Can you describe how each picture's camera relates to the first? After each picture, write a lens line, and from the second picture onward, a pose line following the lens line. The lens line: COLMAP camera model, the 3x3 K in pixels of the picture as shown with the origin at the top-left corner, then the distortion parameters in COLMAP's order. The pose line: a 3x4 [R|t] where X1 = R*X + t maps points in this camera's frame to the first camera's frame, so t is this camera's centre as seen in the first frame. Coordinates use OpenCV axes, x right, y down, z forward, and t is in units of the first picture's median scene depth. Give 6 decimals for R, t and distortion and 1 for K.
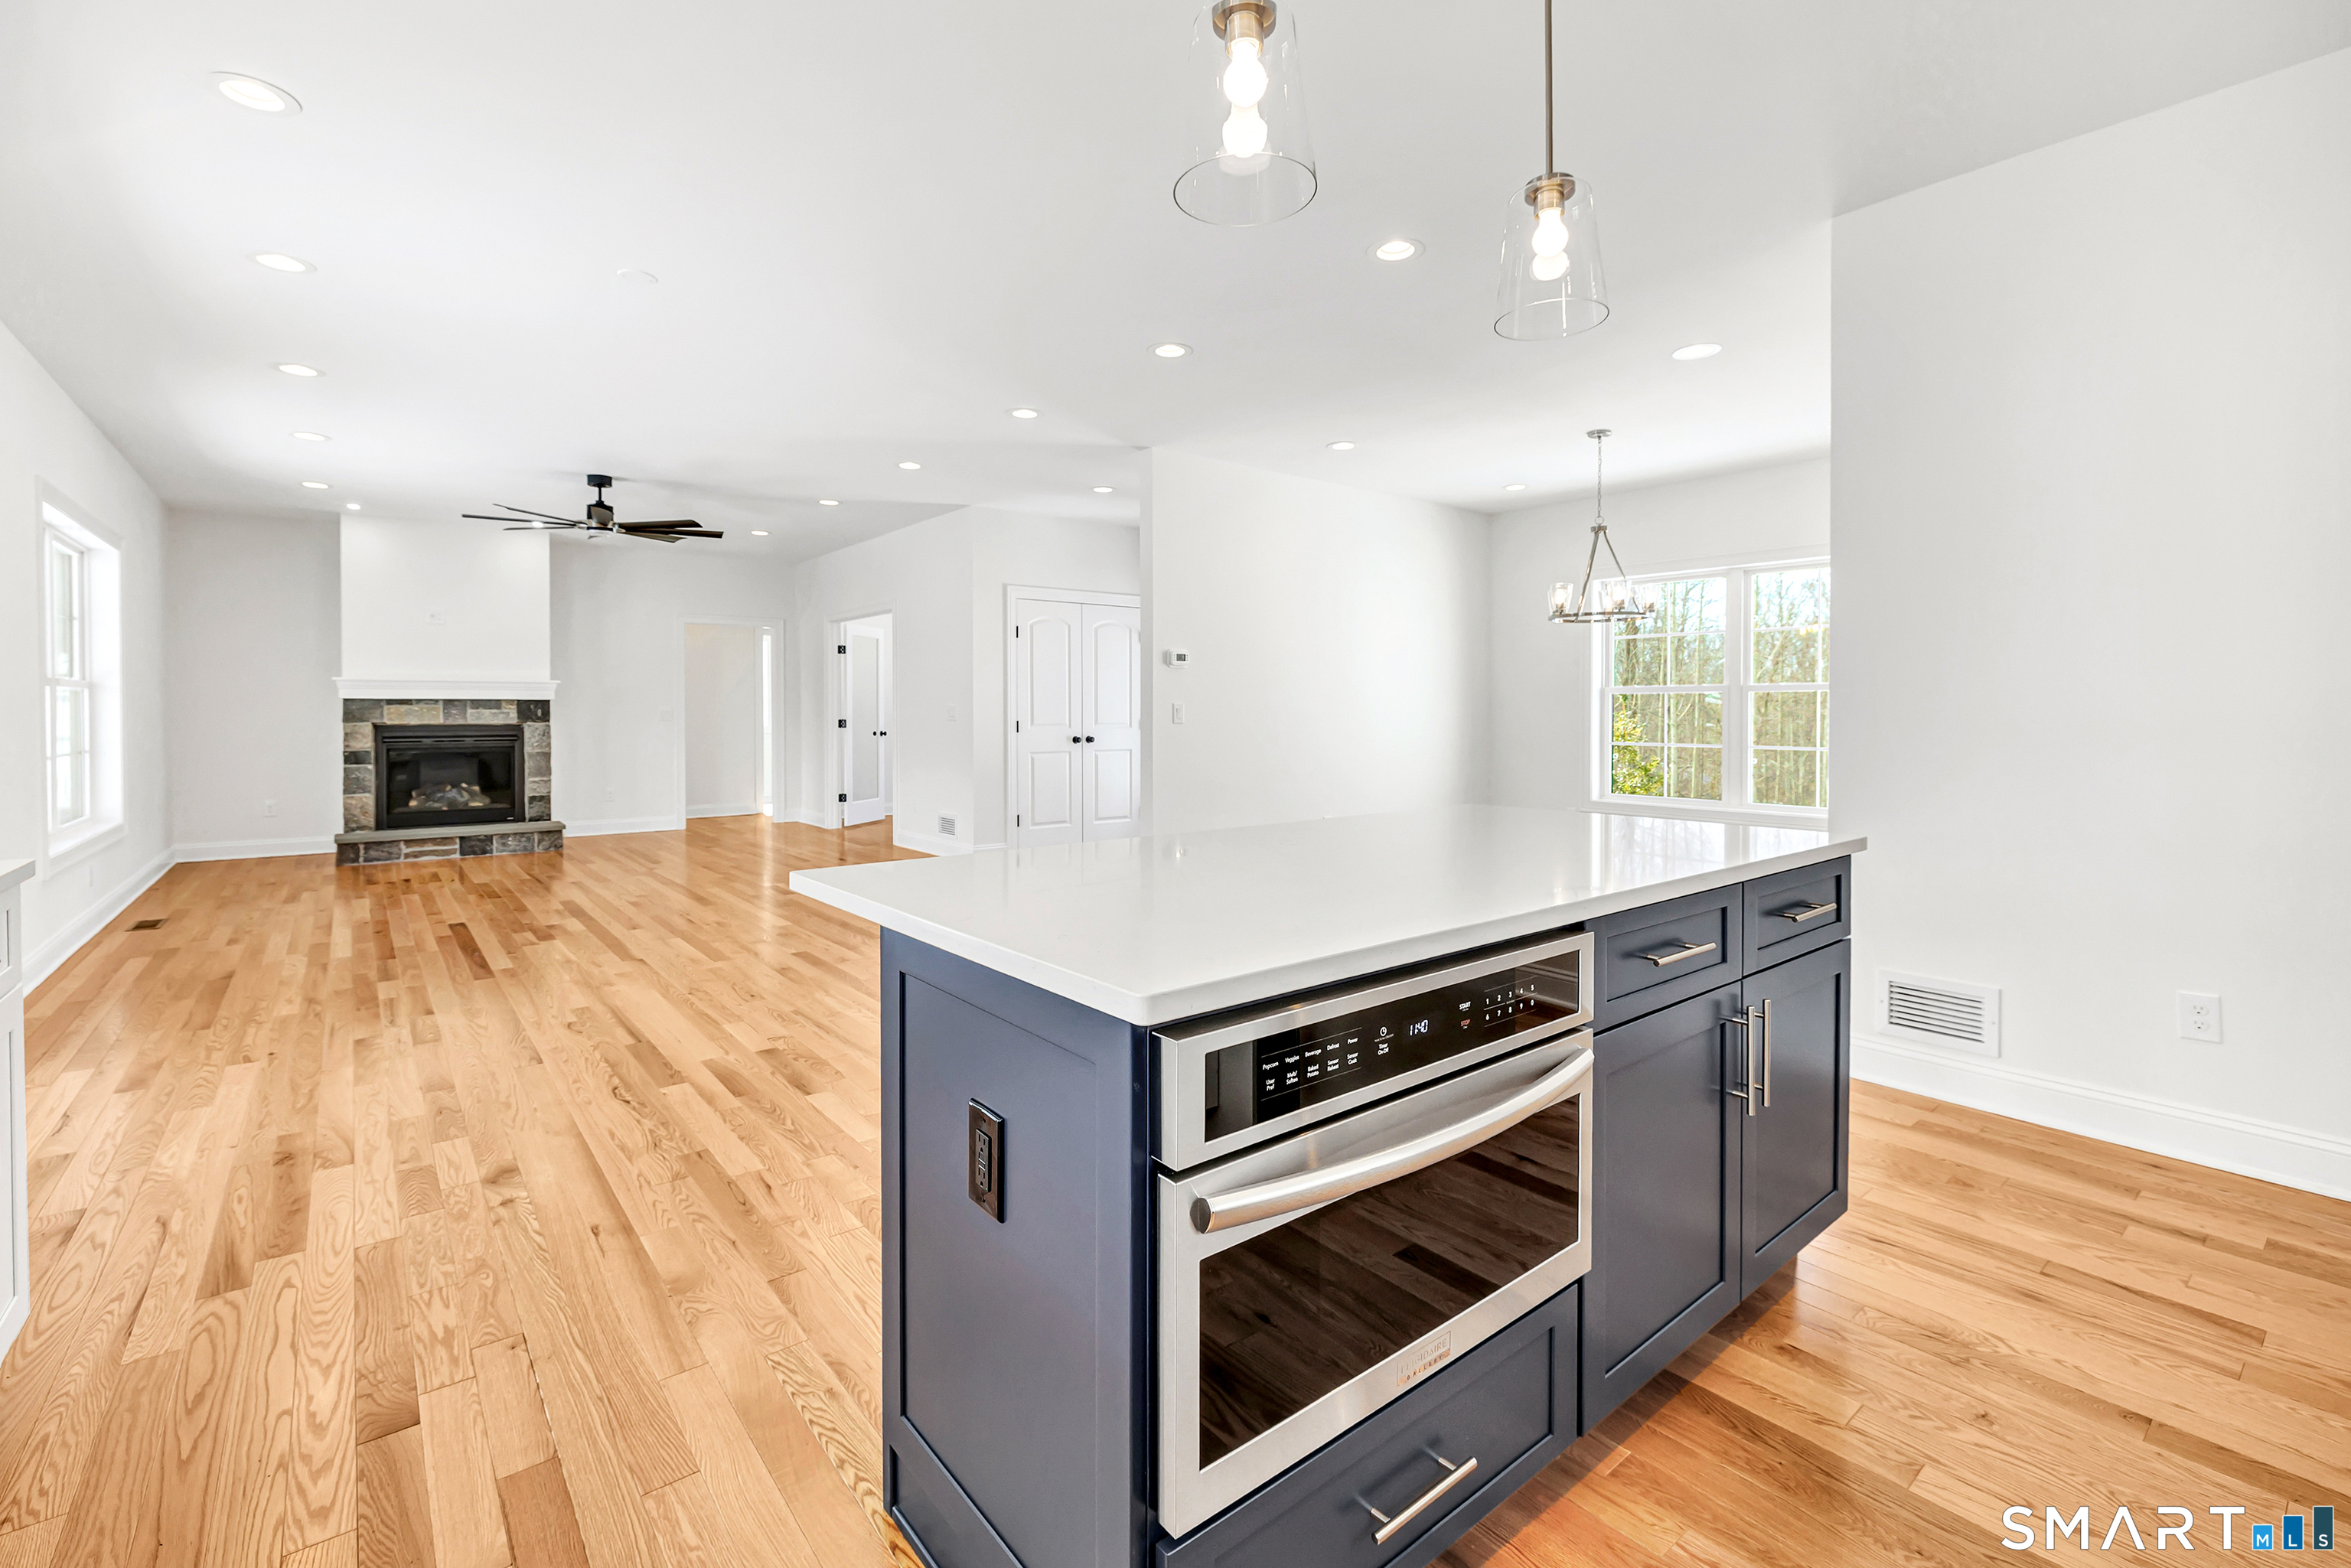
lens RADIAL K [[1045.6, 0, 1194.7], [0, 1045.6, 723.6], [0, 0, 1]] dist [-0.000829, -0.000371]
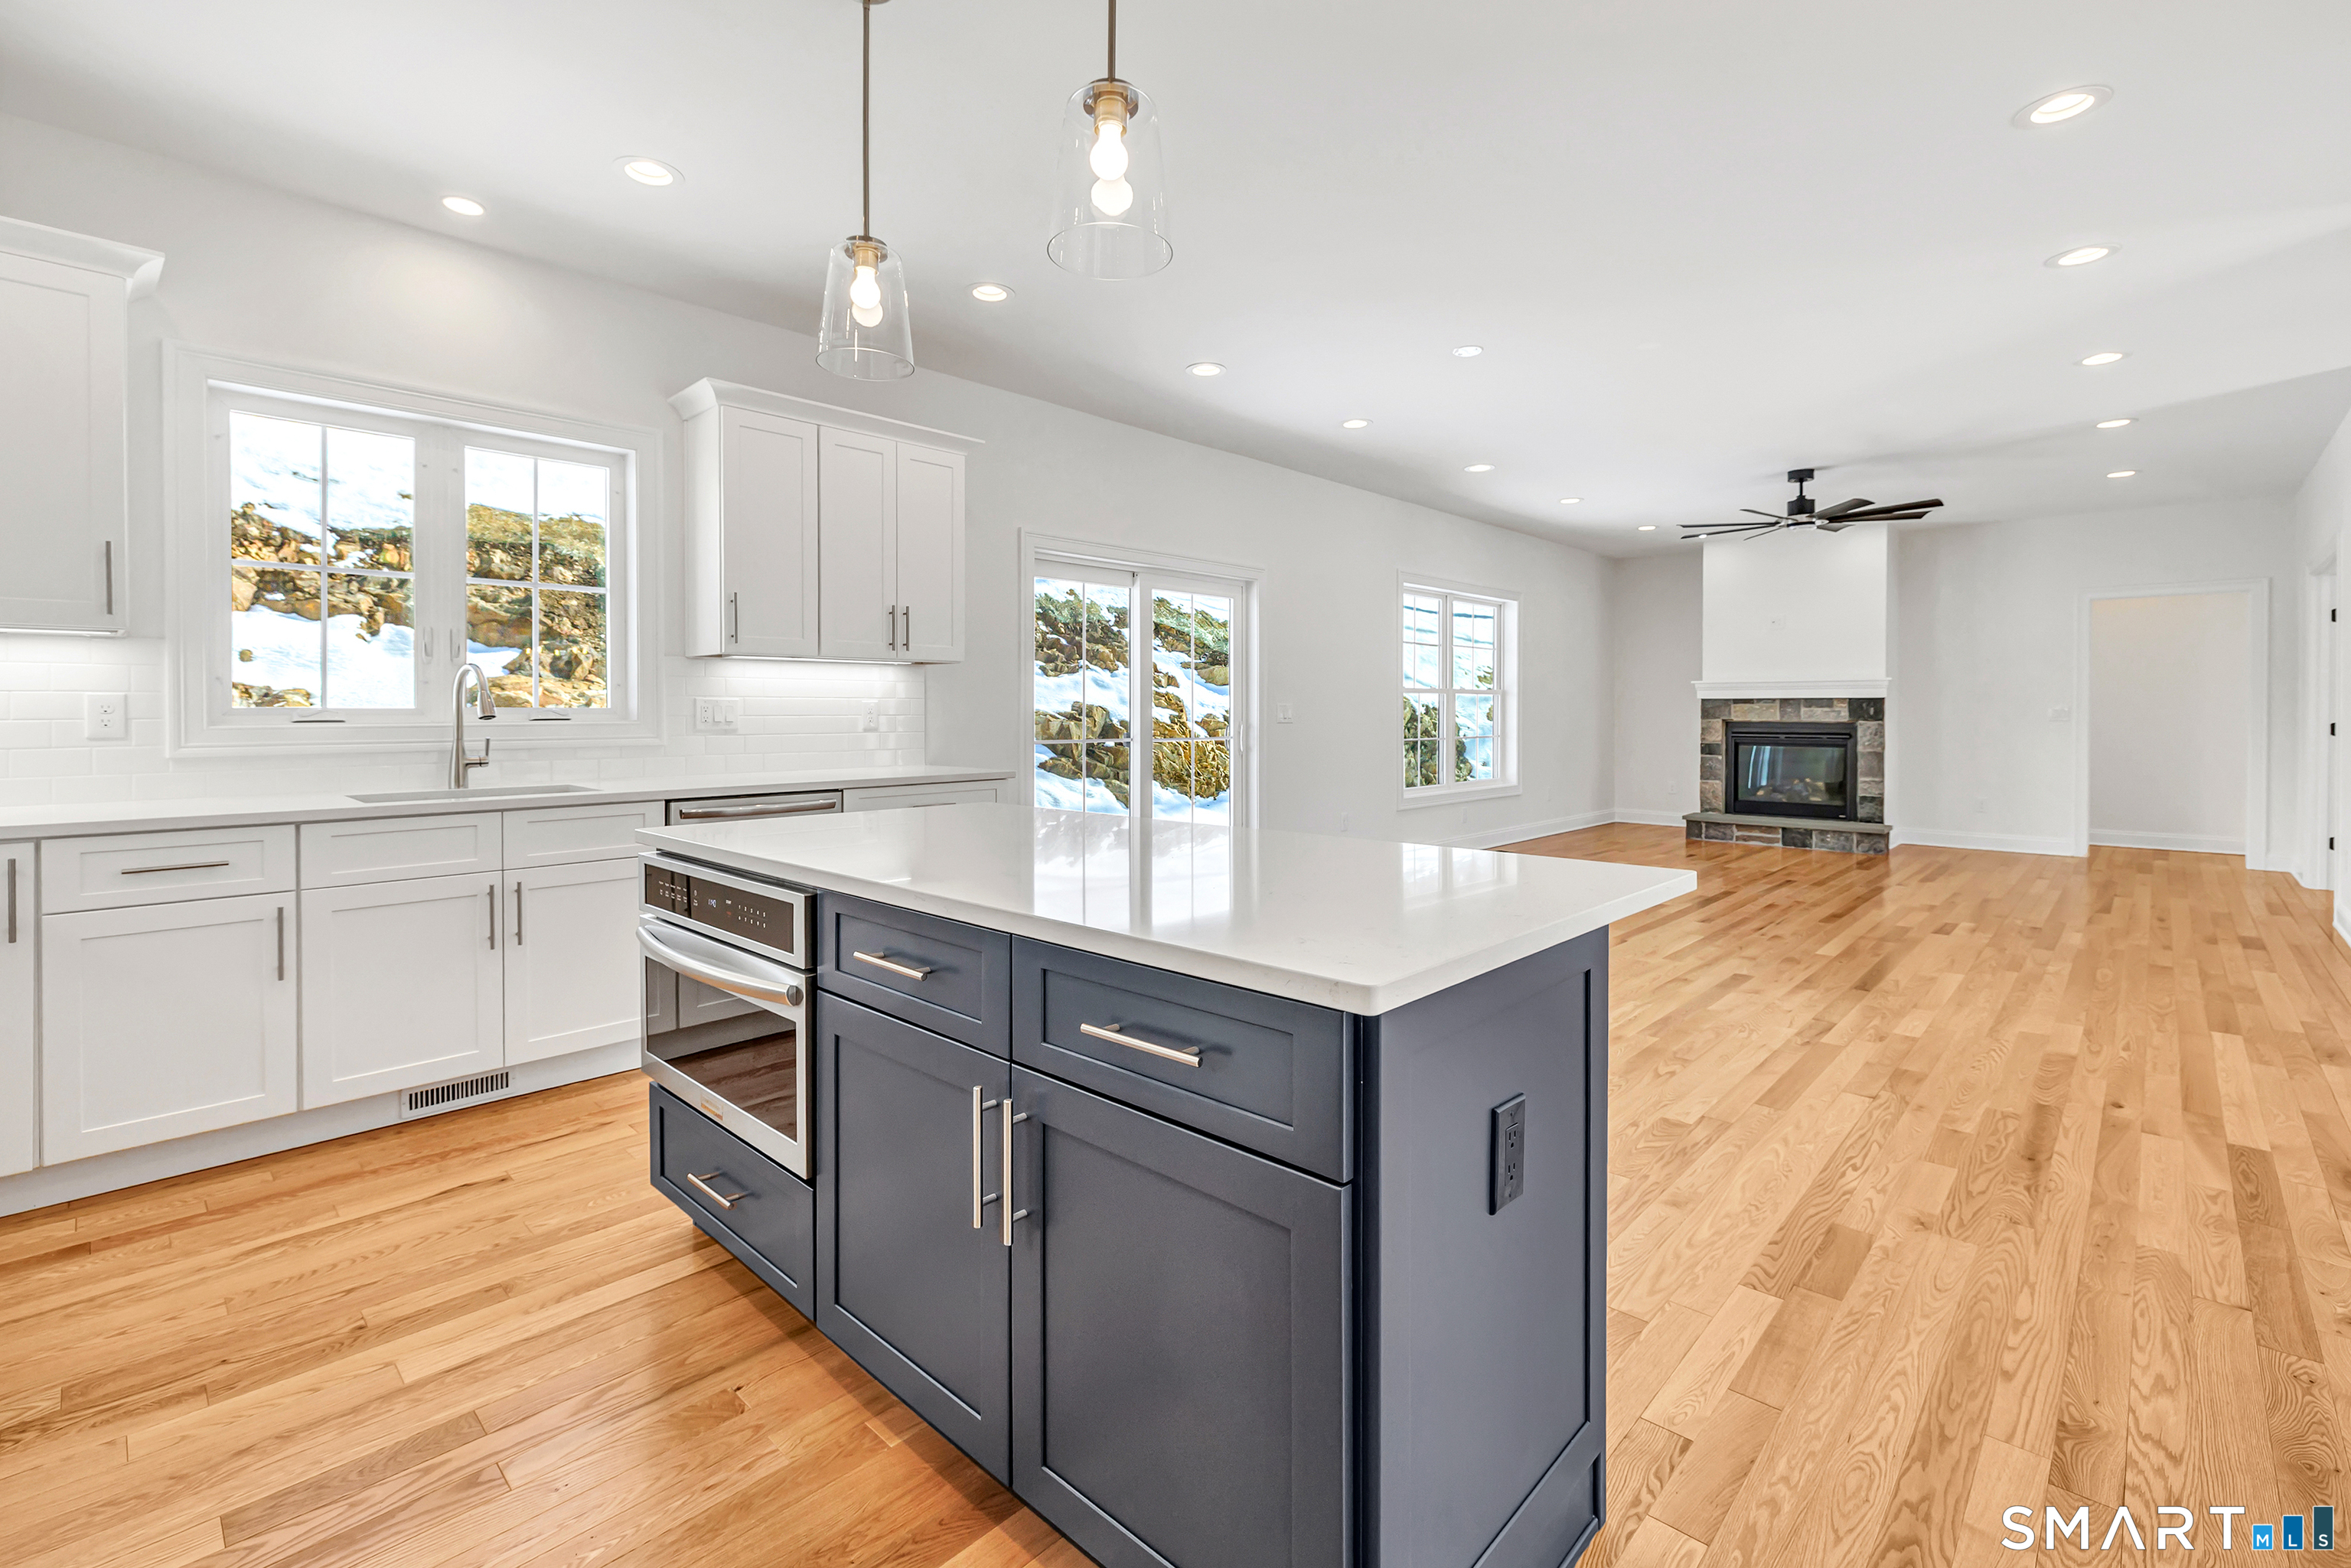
lens RADIAL K [[1042.8, 0, 1112.6], [0, 1042.8, 715.8], [0, 0, 1]] dist [-0.022381, 0.000855]
pose [[0.091949, 0.005583, -0.995748, 0.285025], [-0.014724, 0.999883, 0.004247, 0.000226], [0.995655, 0.014271, 0.092021, 0.225532]]
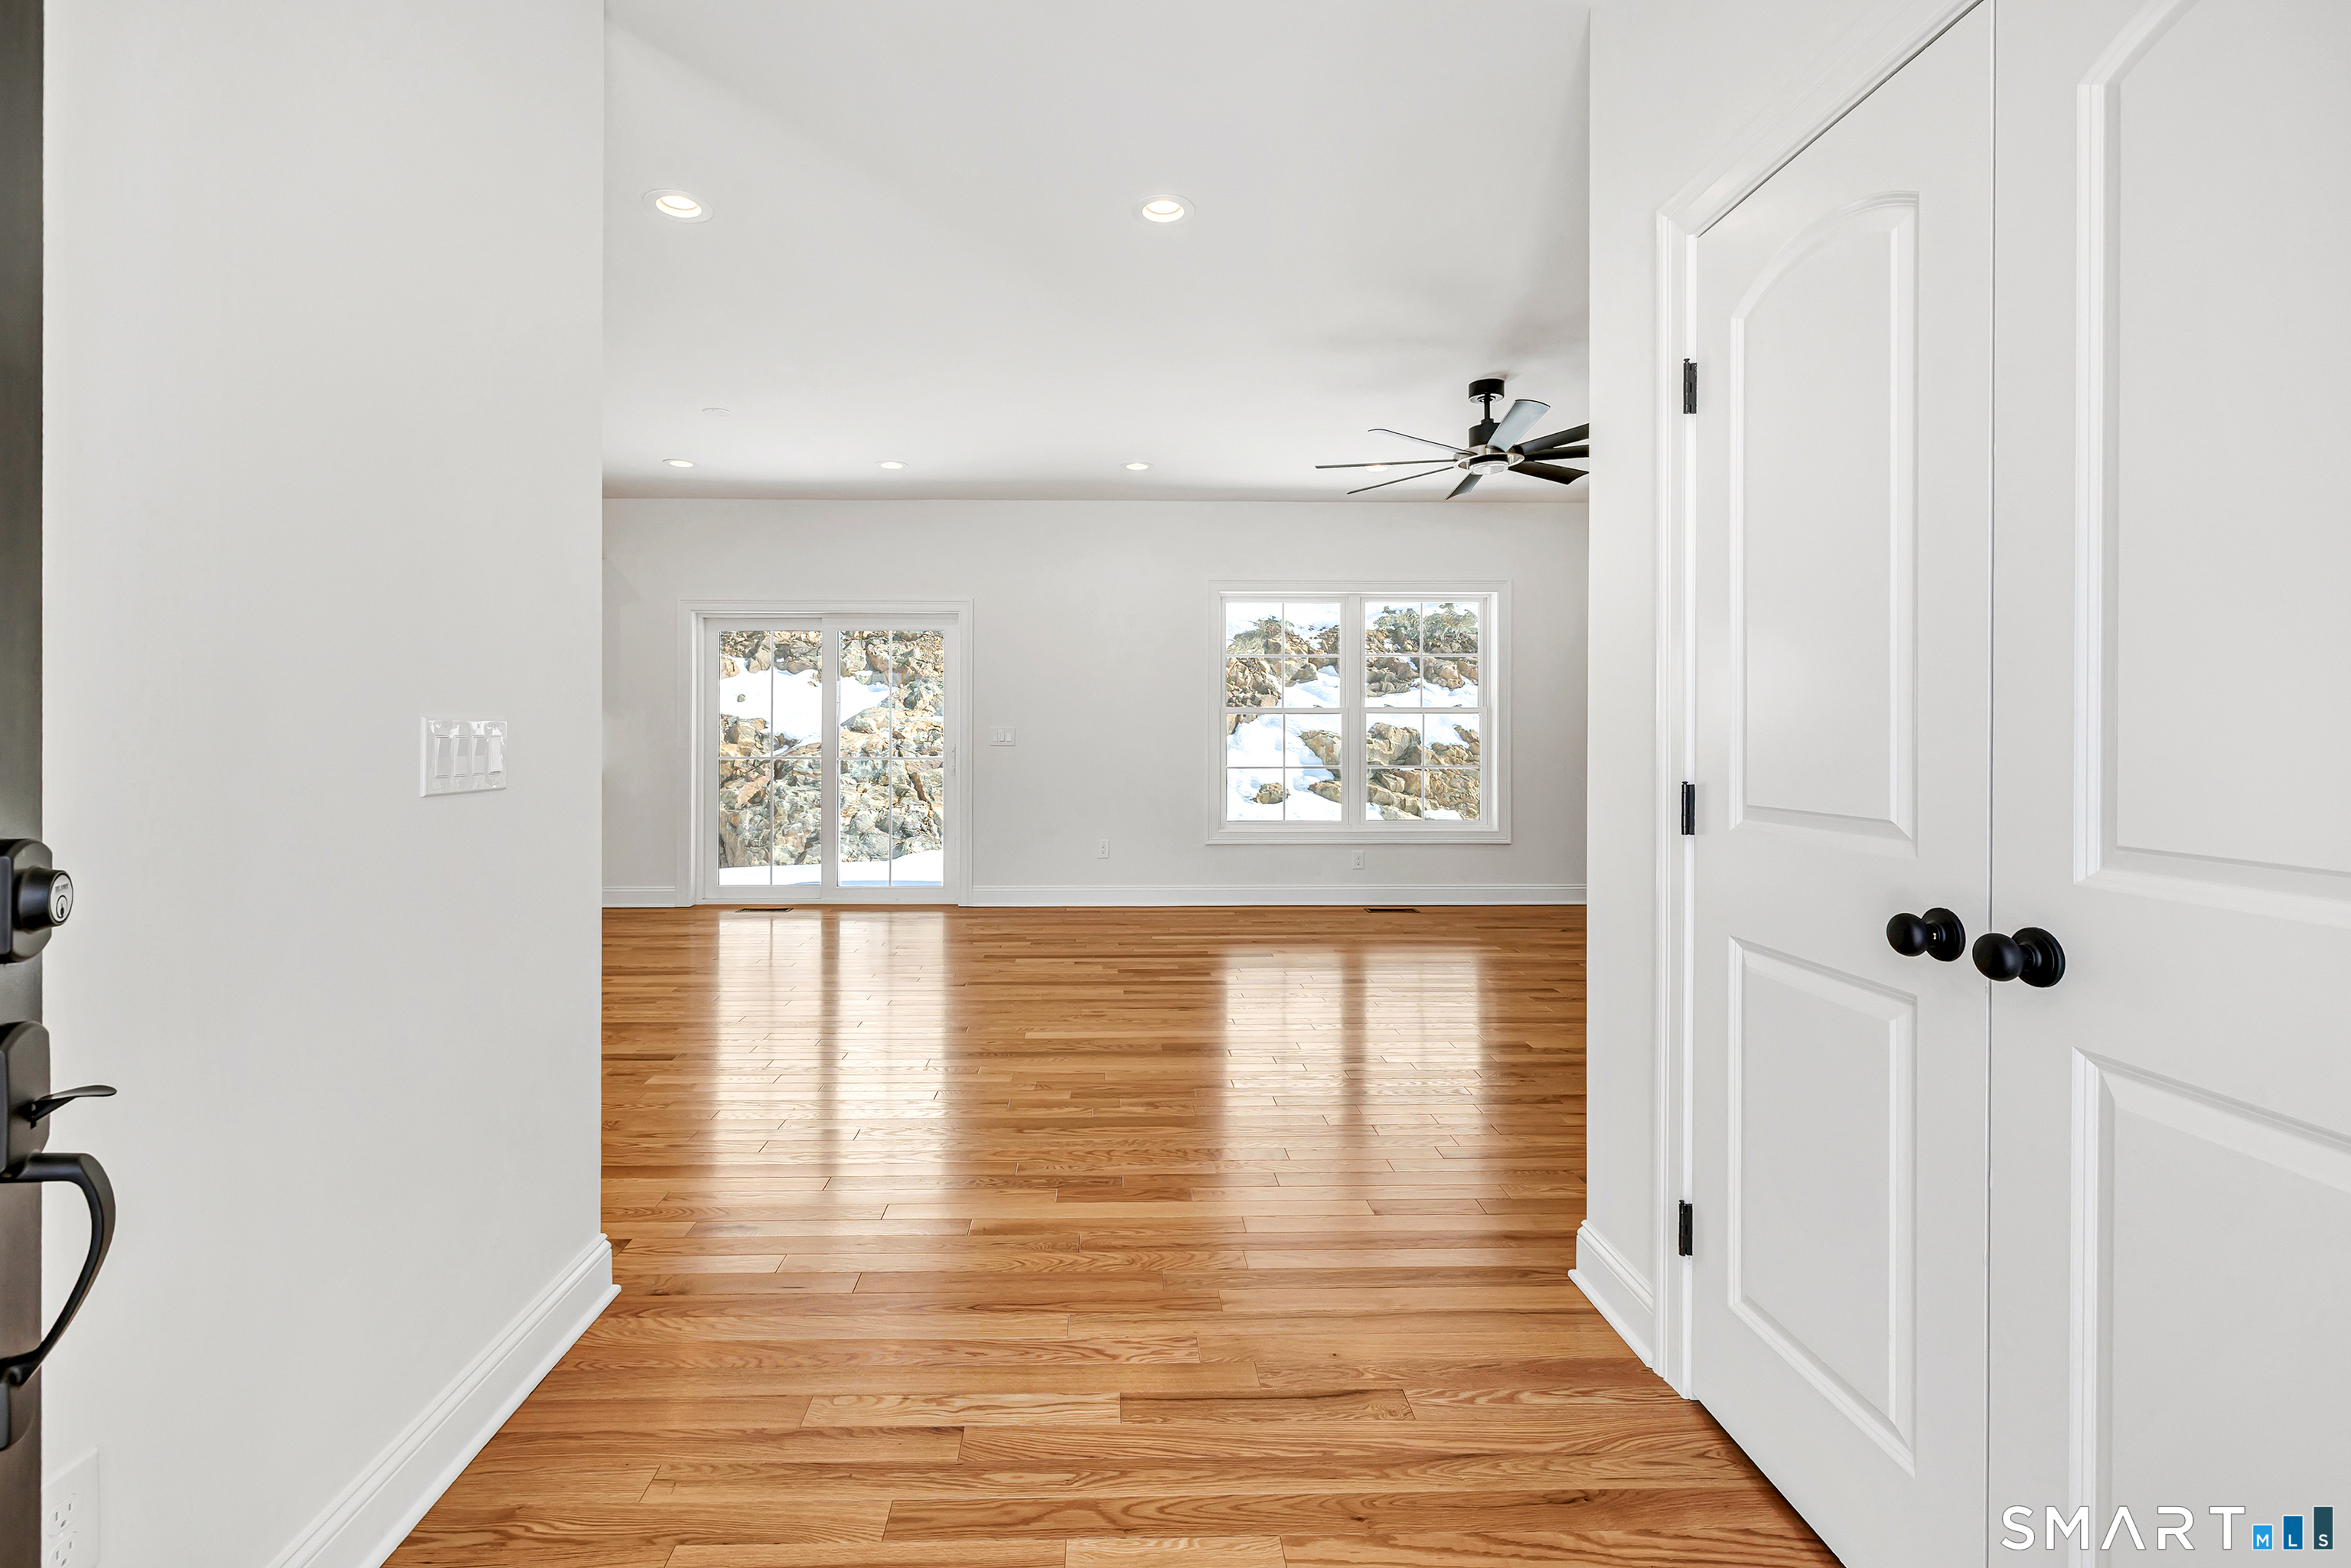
lens RADIAL K [[1026.4, 0, 1122.8], [0, 1026.4, 731.6], [0, 0, 1]] dist [0.001302, 0.000045]
pose [[-0.626107, 0.001924, -0.779735, 0.072064], [-0.010549, 0.999885, 0.010937, -0.015151], [0.779666, 0.015074, -0.626014, 1.034660]]
